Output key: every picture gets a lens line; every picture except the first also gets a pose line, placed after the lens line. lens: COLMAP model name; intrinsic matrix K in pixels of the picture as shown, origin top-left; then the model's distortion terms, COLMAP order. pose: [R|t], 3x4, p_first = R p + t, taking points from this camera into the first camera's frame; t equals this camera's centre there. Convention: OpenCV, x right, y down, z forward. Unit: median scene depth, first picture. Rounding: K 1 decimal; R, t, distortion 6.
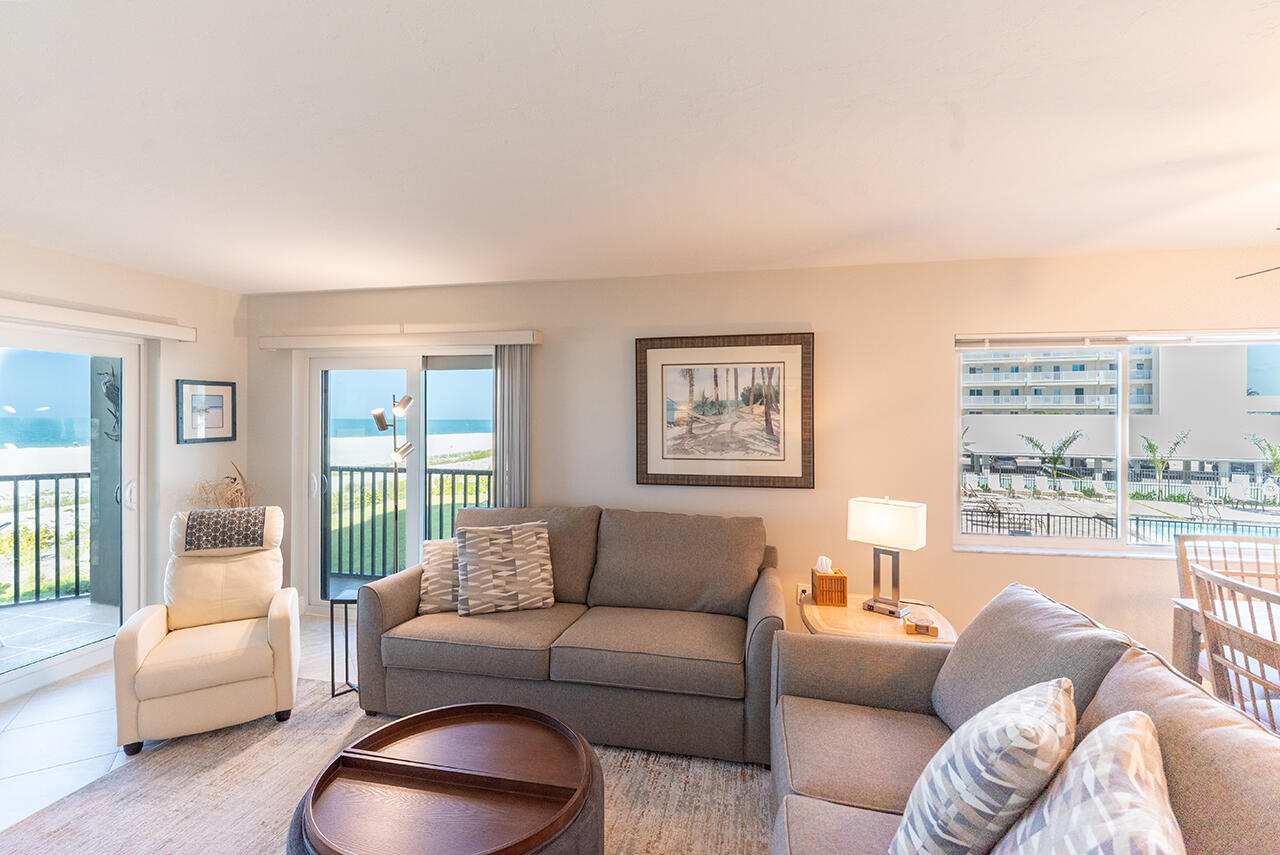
lens RADIAL K [[561.6, 0, 637.6], [0, 561.6, 420.6], [0, 0, 1]] dist [-0.014280, -0.002635]
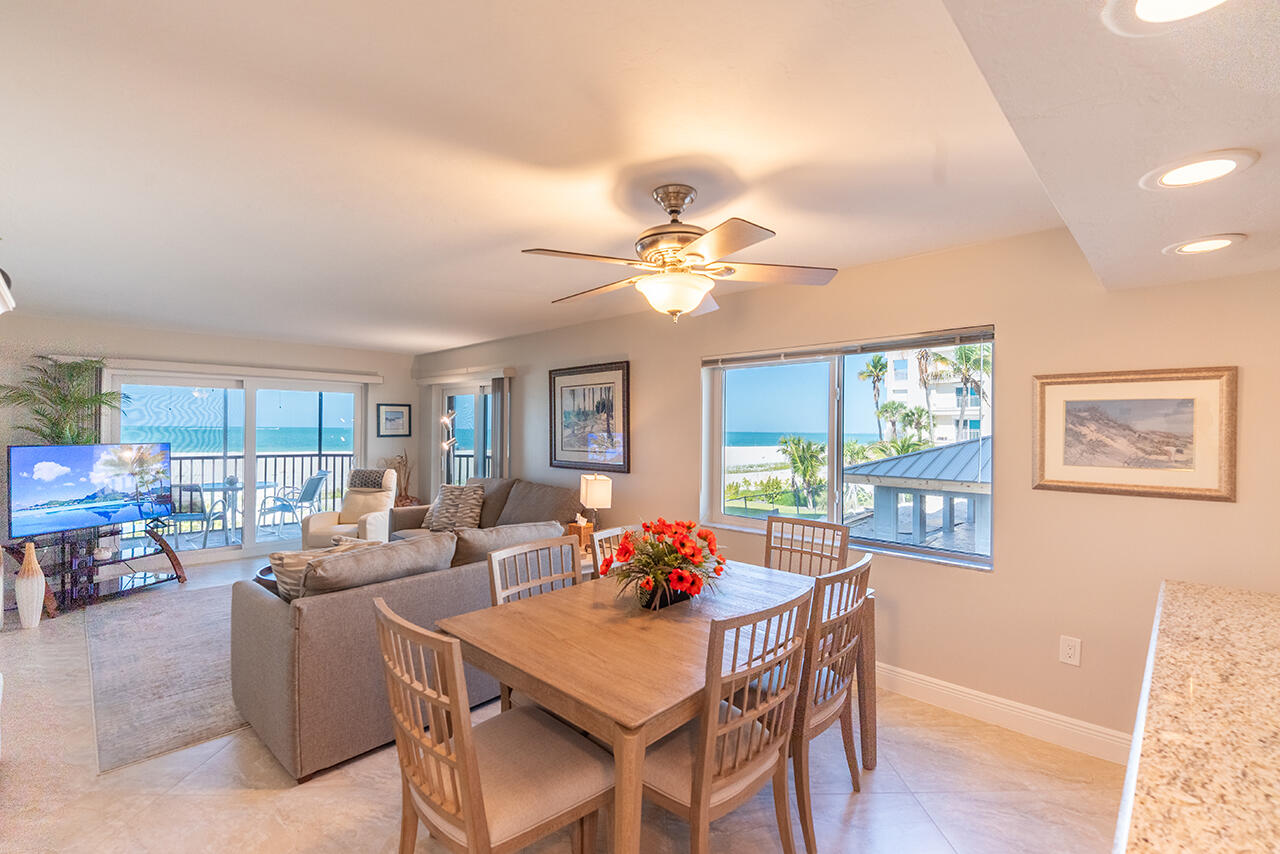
lens RADIAL K [[561.6, 0, 635.7], [0, 561.6, 423.8], [0, 0, 1]] dist [-0.014280, -0.002635]
pose [[0.838118, -0.002424, -0.545483, 1.040443], [-0.007220, 0.999853, -0.015538, 0.020258], [0.545441, 0.016961, 0.837978, -0.141883]]
